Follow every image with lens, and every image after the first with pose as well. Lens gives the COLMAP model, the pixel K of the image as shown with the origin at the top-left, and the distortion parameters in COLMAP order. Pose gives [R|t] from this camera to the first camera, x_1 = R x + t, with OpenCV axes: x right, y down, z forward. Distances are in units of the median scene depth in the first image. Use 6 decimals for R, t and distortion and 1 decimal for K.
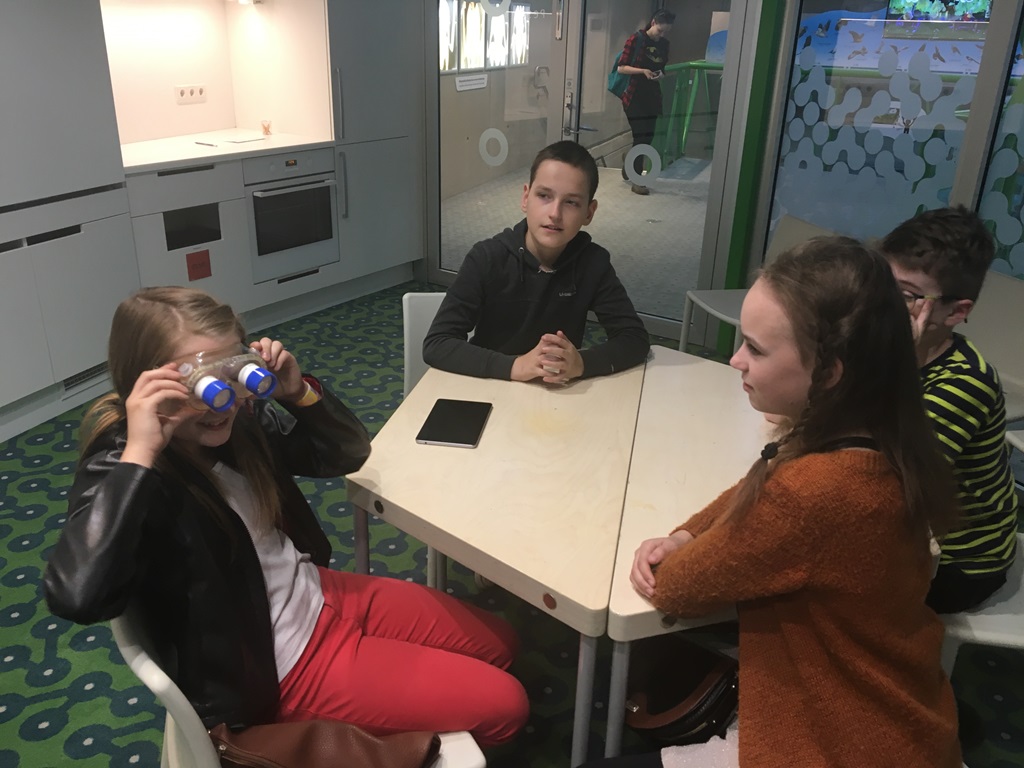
lens RADIAL K [[841.5, 0, 512.0], [0, 841.5, 384.0], [0, 0, 1]] dist [-0.009459, -0.009094]
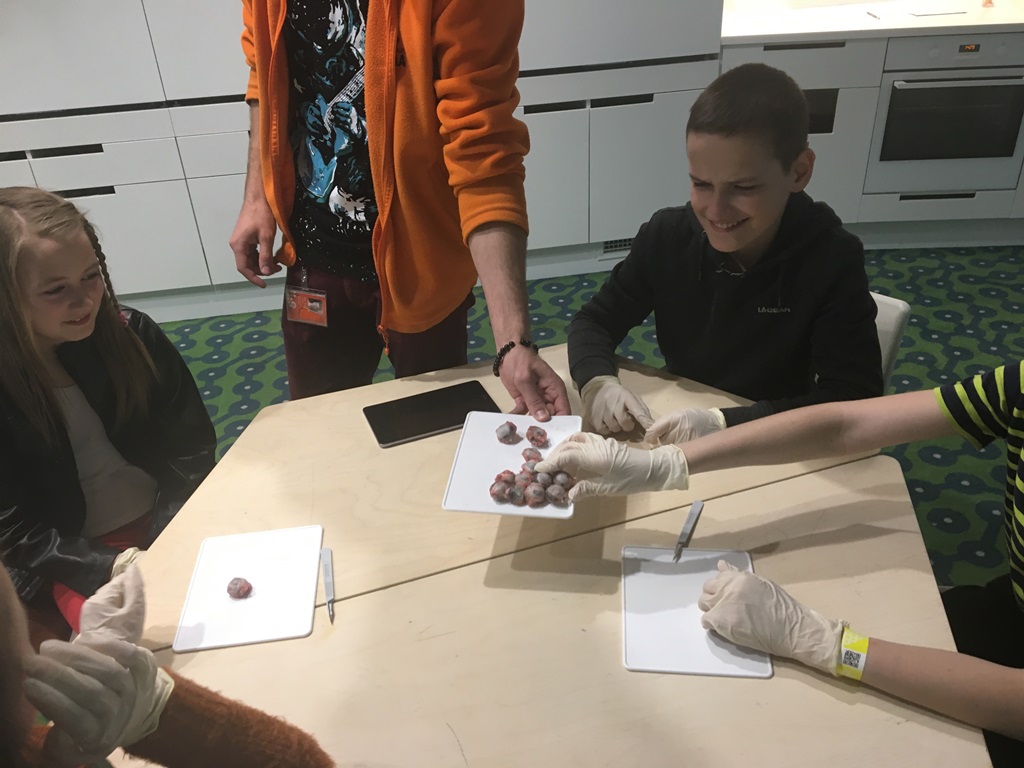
lens RADIAL K [[841.5, 0, 512.0], [0, 841.5, 384.0], [0, 0, 1]] dist [-0.009459, -0.009094]
pose [[0.511360, 0.402696, -0.759175, 0.238166], [-0.271093, 0.913896, 0.302165, -0.110867], [0.815487, 0.051292, 0.576497, 0.265206]]
